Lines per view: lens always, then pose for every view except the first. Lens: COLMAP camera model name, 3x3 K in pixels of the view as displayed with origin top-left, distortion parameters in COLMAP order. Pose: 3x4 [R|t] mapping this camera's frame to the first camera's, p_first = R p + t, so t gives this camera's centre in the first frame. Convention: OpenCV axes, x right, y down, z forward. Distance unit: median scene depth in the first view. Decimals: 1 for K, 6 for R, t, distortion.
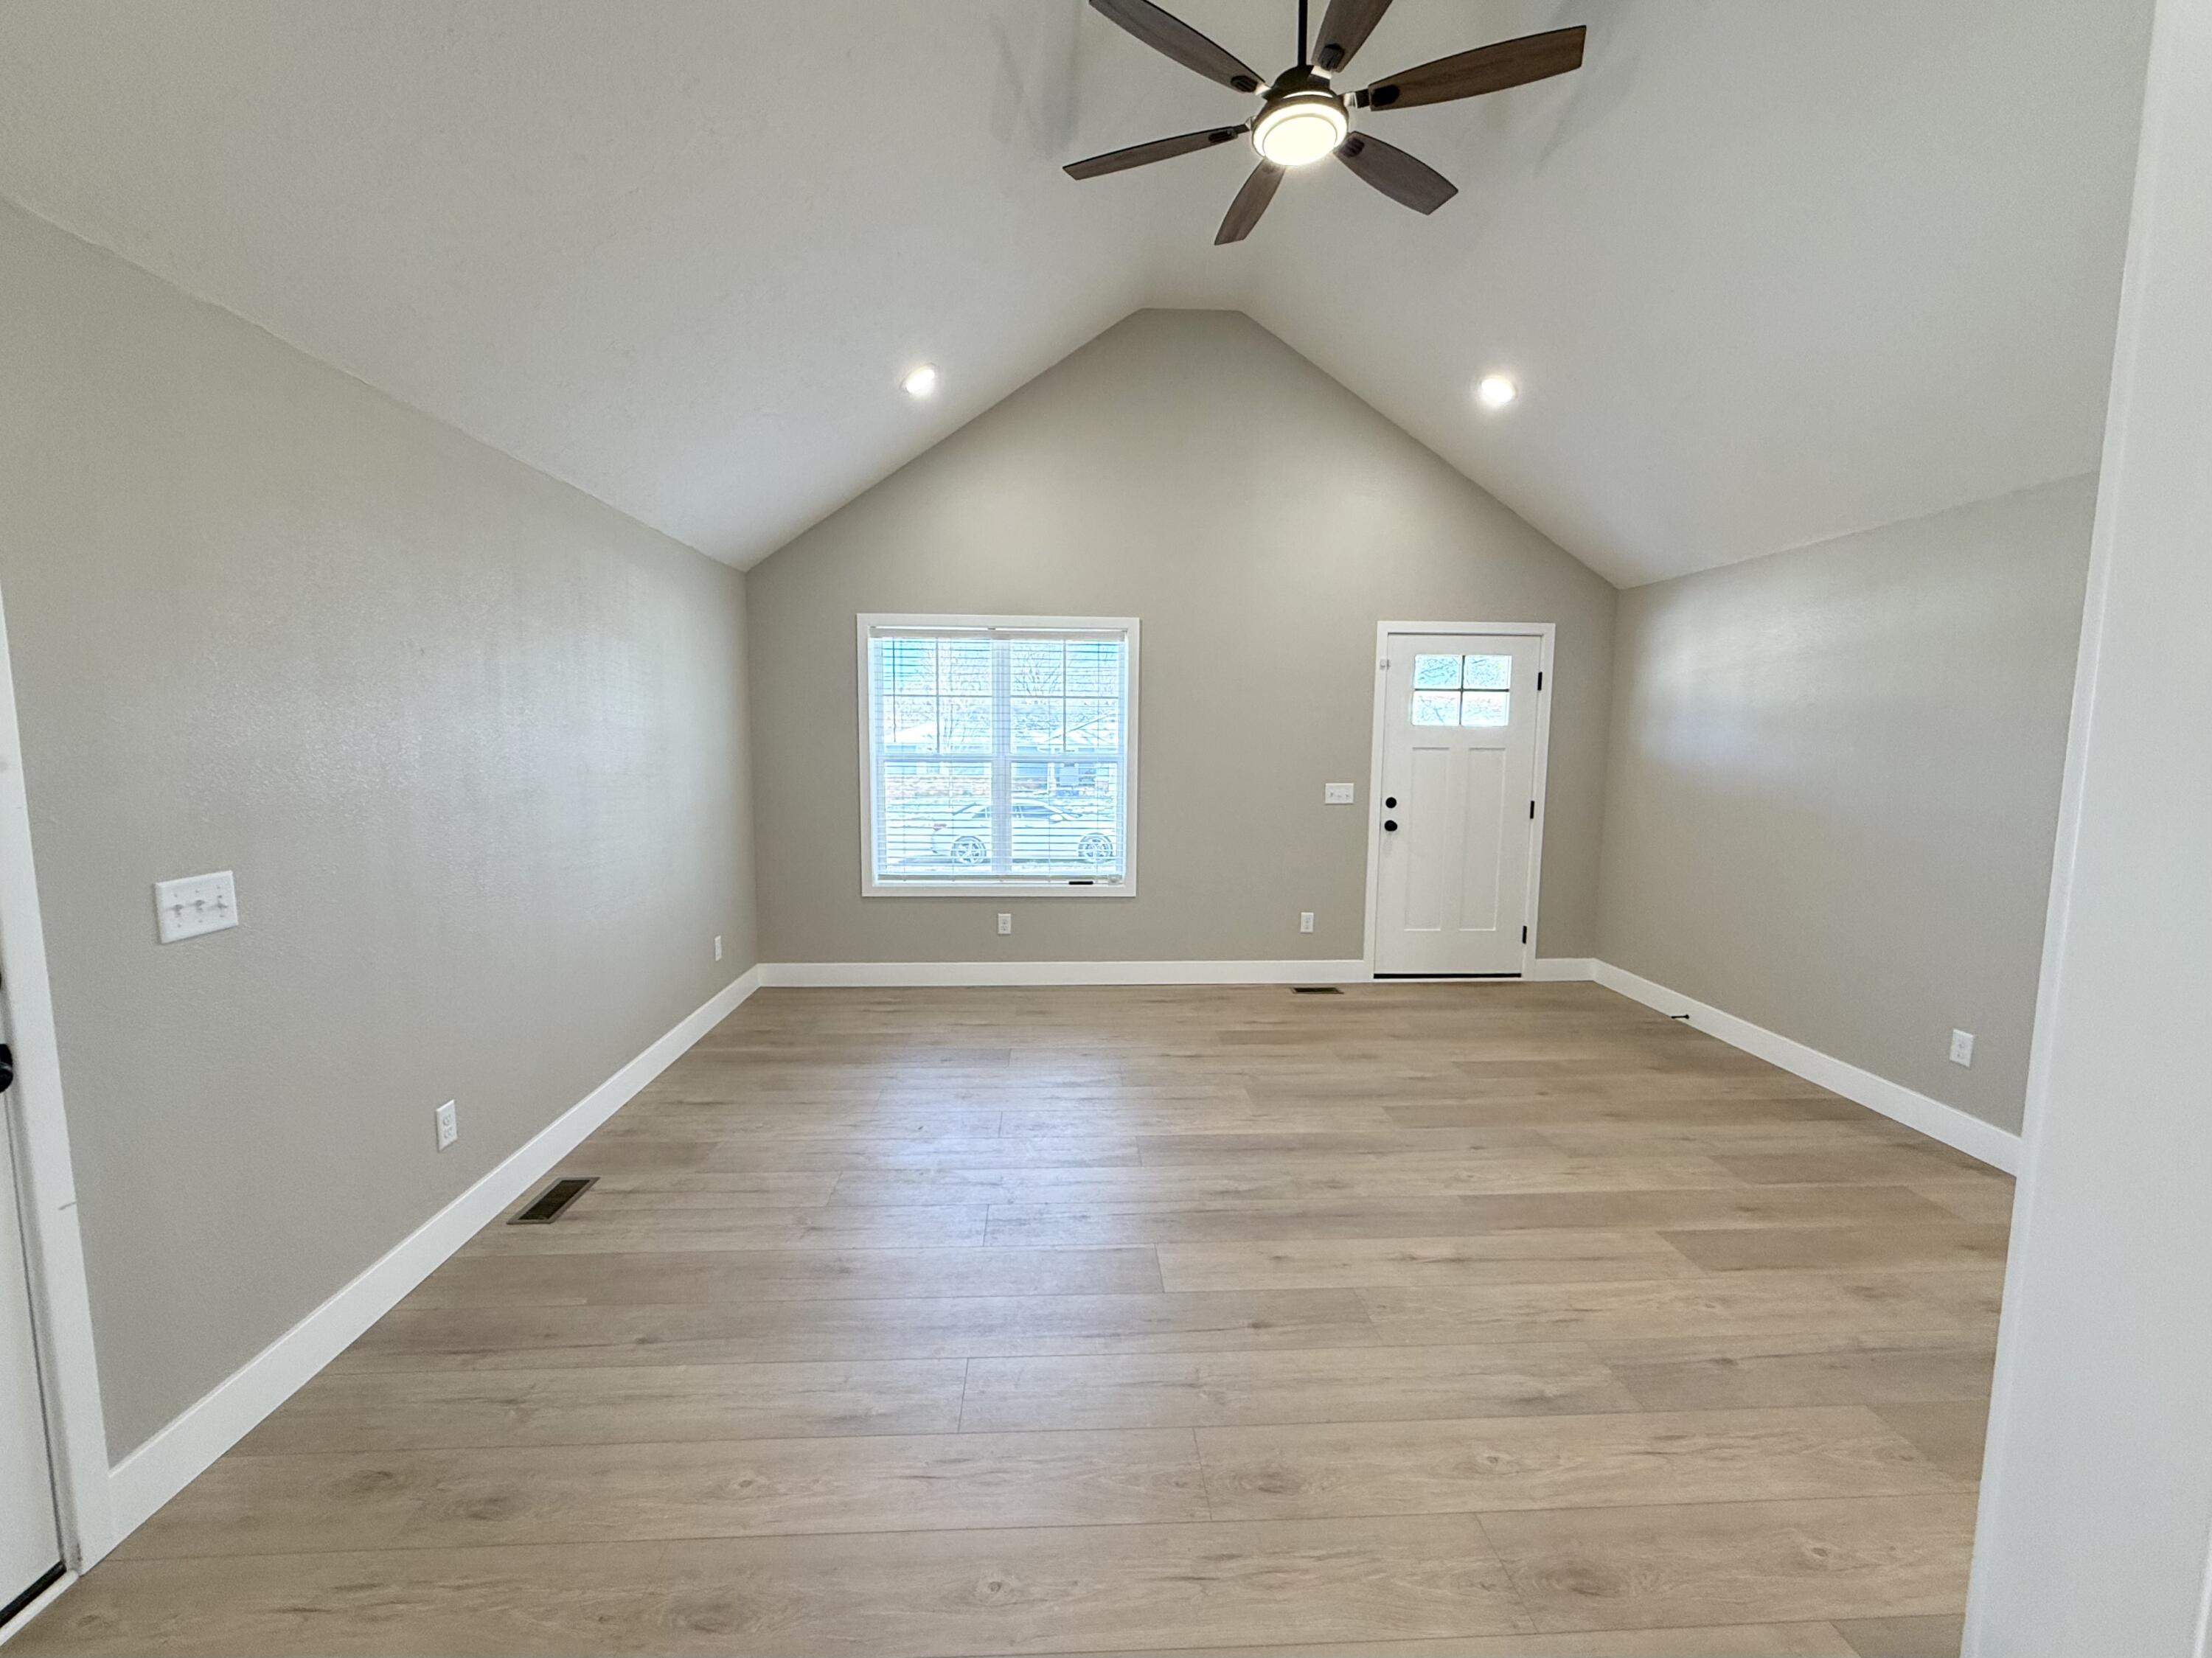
lens RADIAL K [[900.6, 0, 1097.1], [0, 900.6, 829.4], [0, 0, 1]] dist [-0.001186, -0.000059]
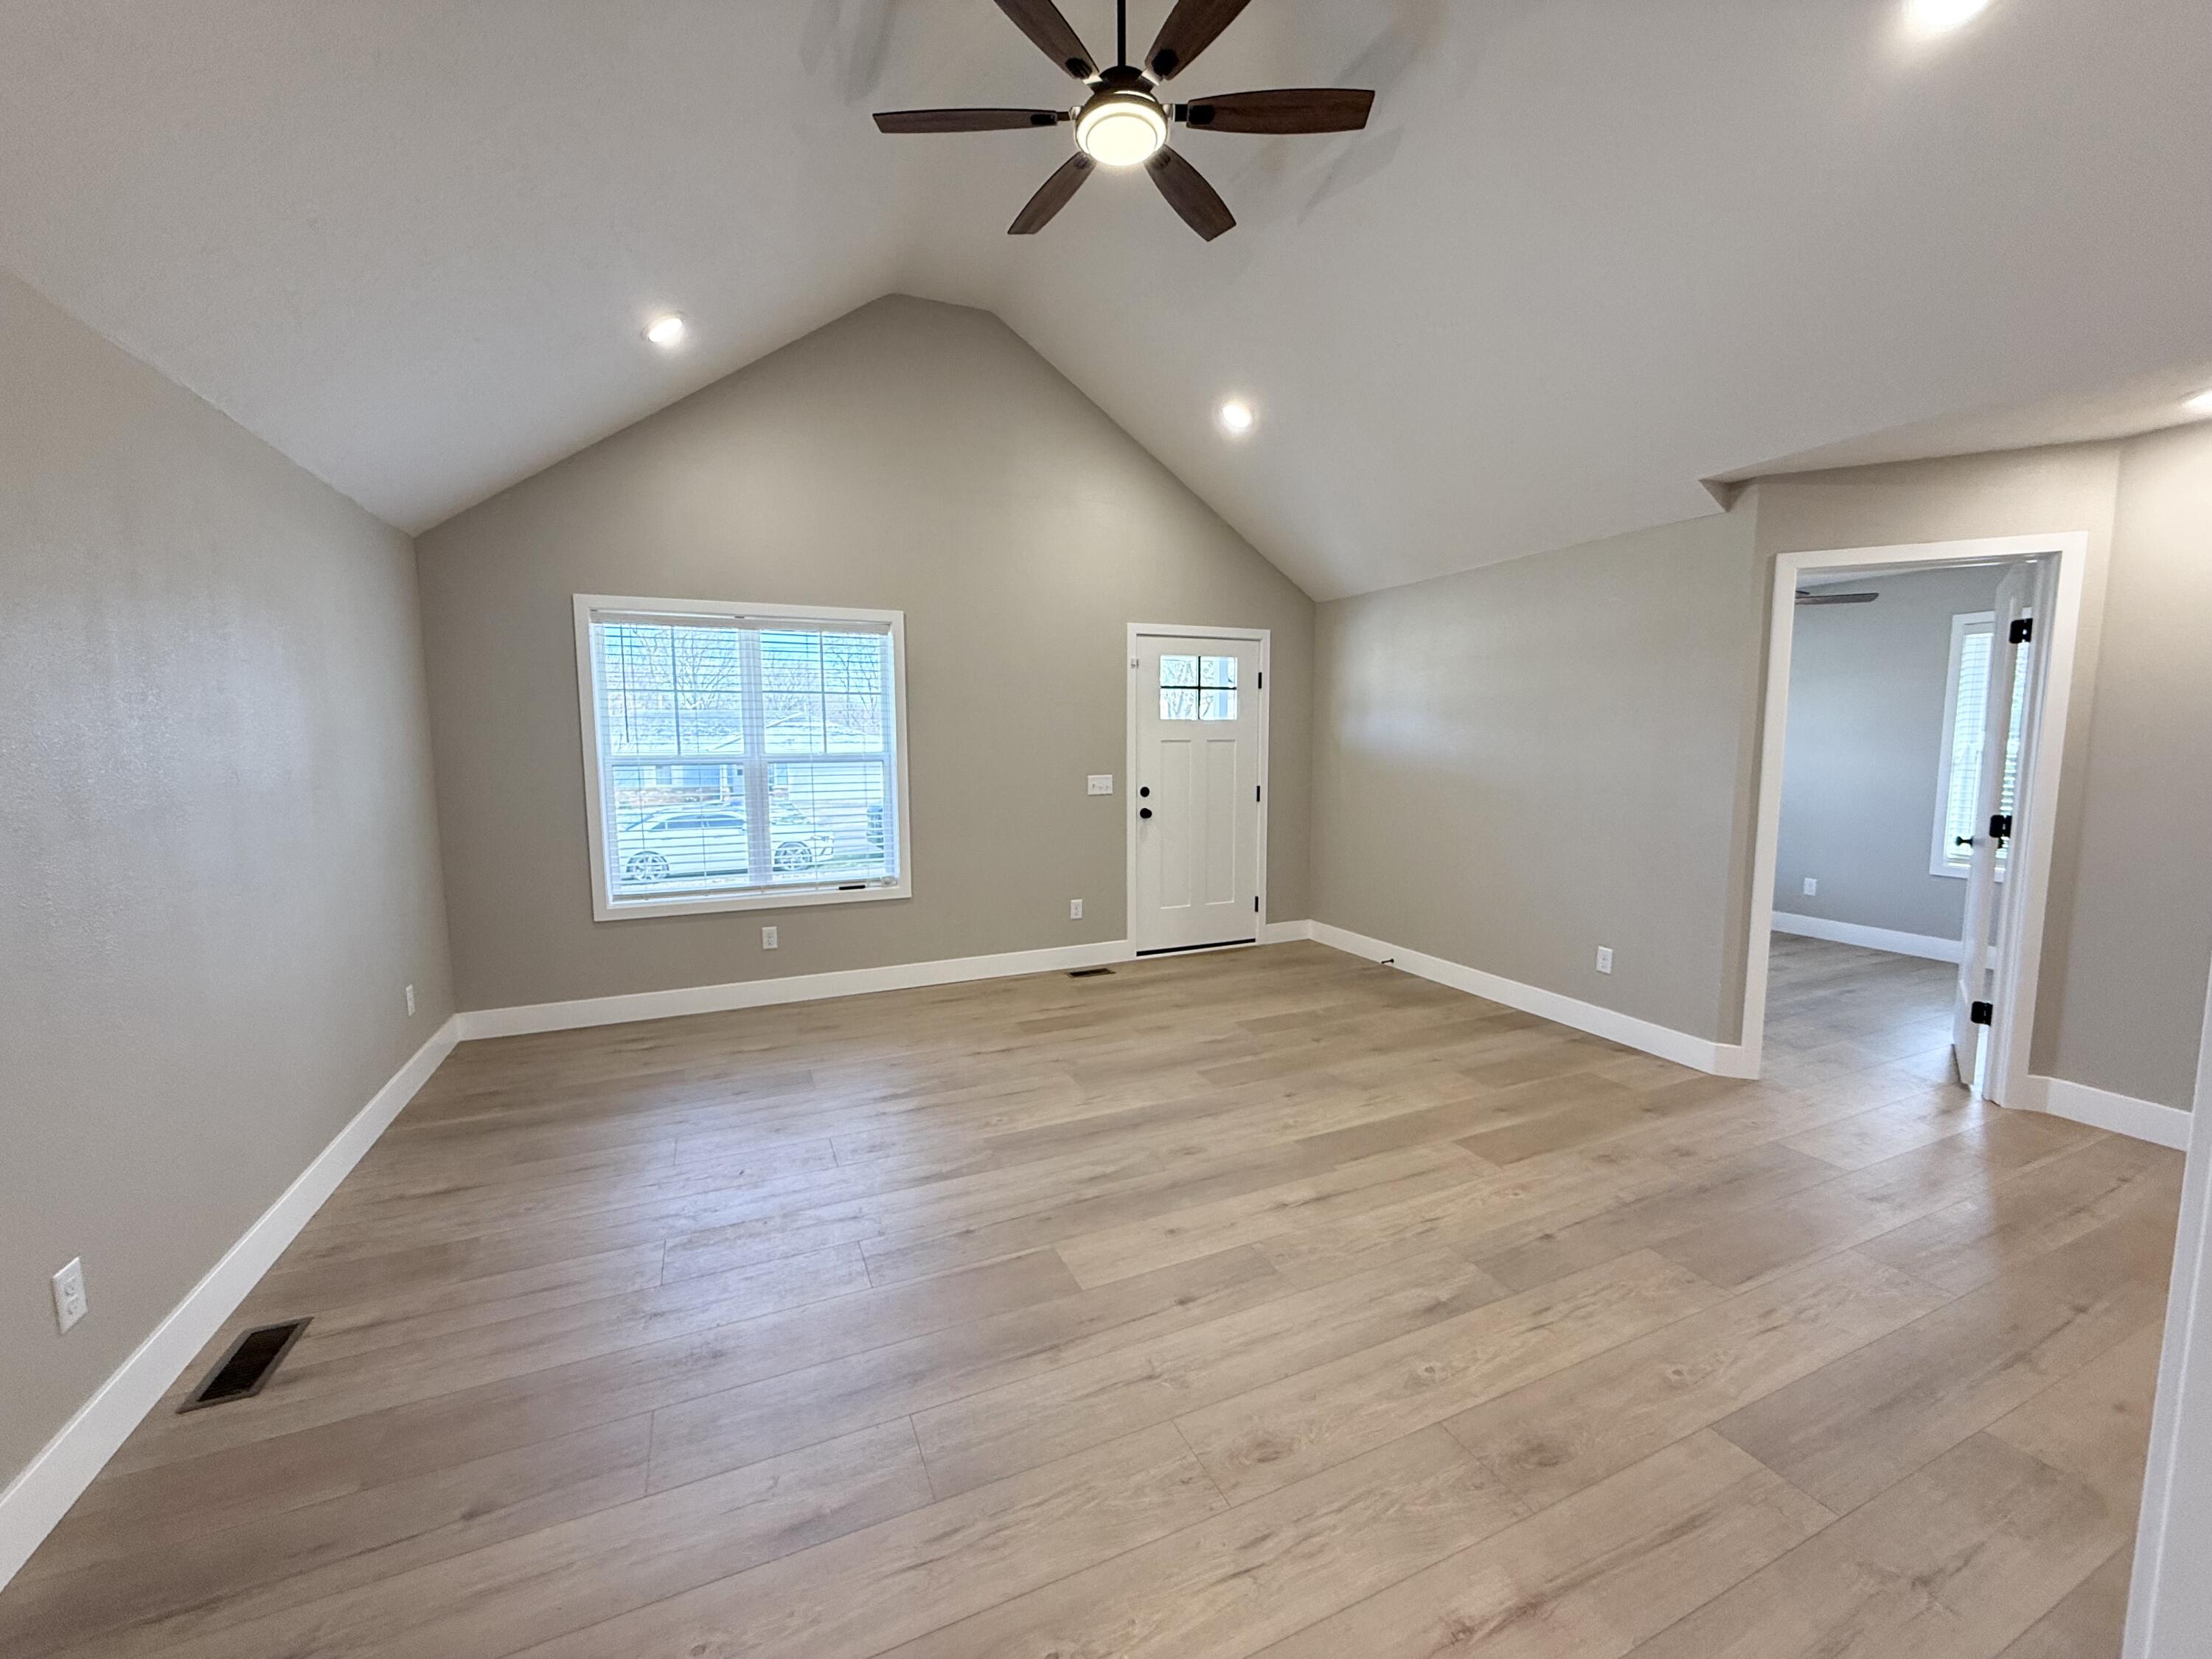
lens RADIAL K [[866.4, 0, 1092.6], [0, 866.4, 830.5], [0, 0, 1]] dist [-0.001794, -0.000011]
pose [[0.935514, -0.050950, 0.349597, -0.123805], [0.050768, 0.998663, 0.009690, 0.004125], [-0.349624, 0.008683, 0.936850, 0.063584]]
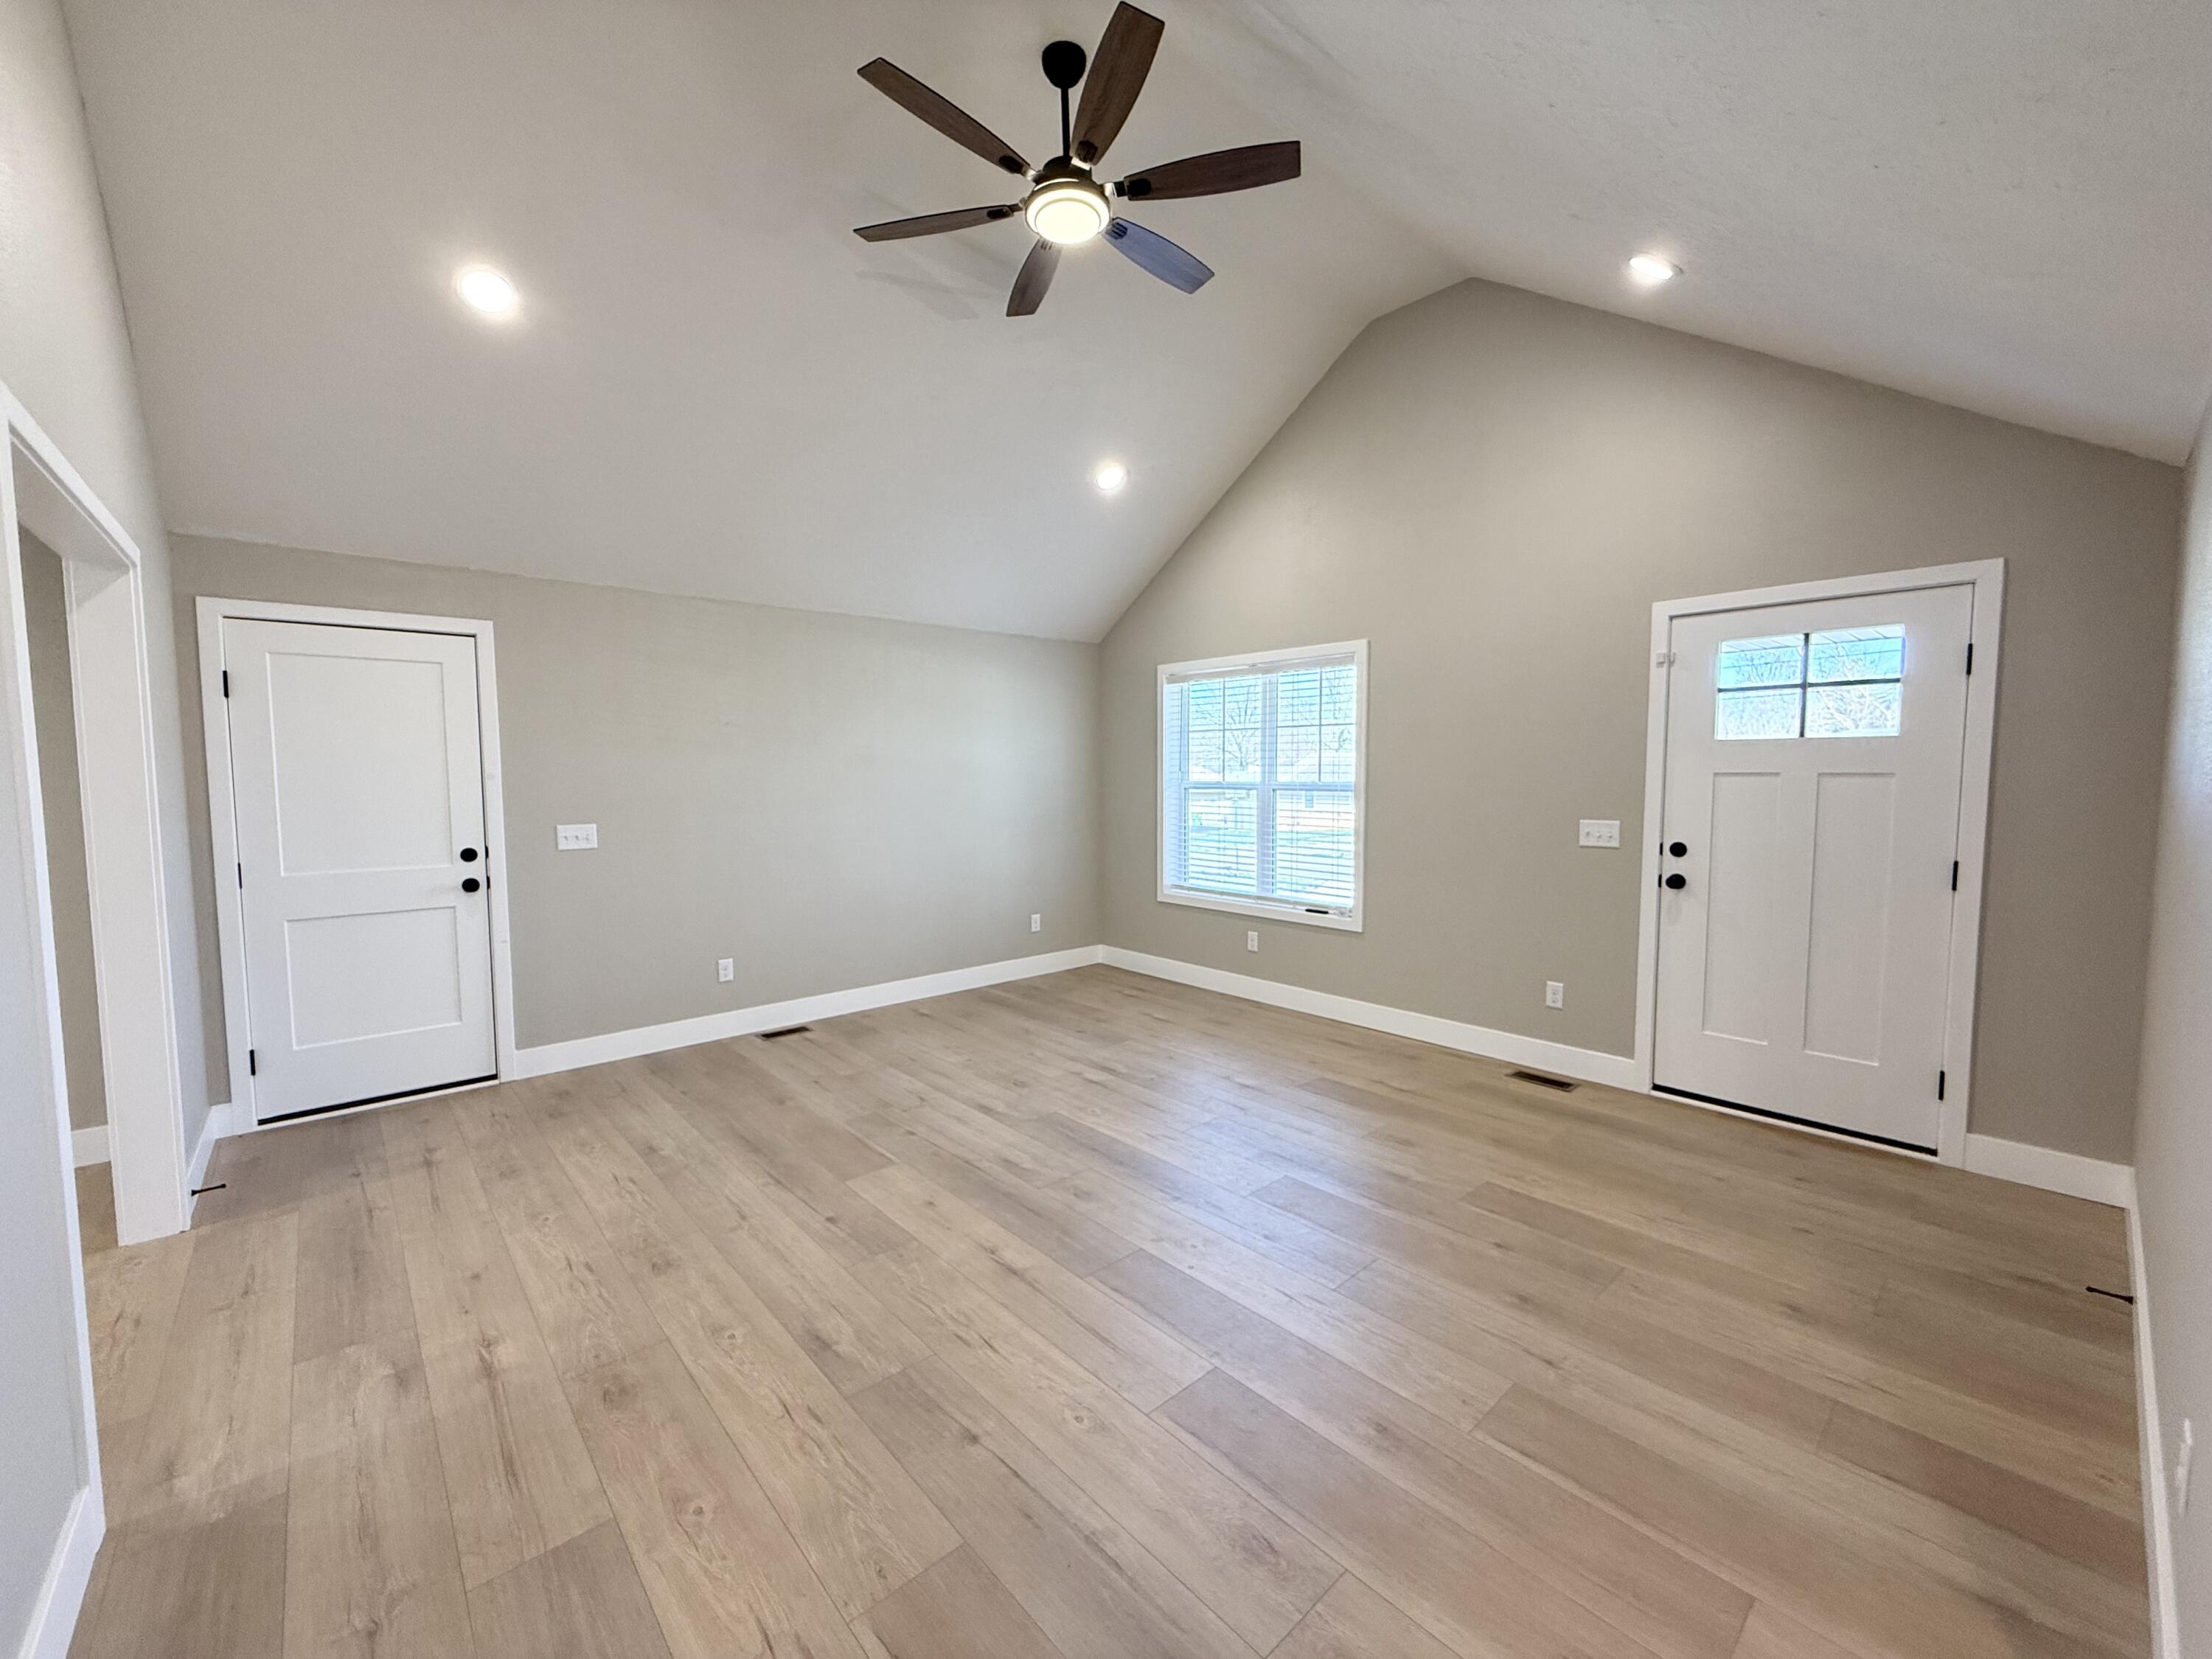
lens RADIAL K [[869.3, 0, 1104.0], [0, 869.3, 830.4], [0, 0, 1]] dist [-0.001434, 0.000088]
pose [[0.635371, 0.043608, -0.770975, 0.723707], [-0.072436, 0.997368, -0.003282, -0.011999], [0.768802, 0.057932, 0.636857, 0.258595]]
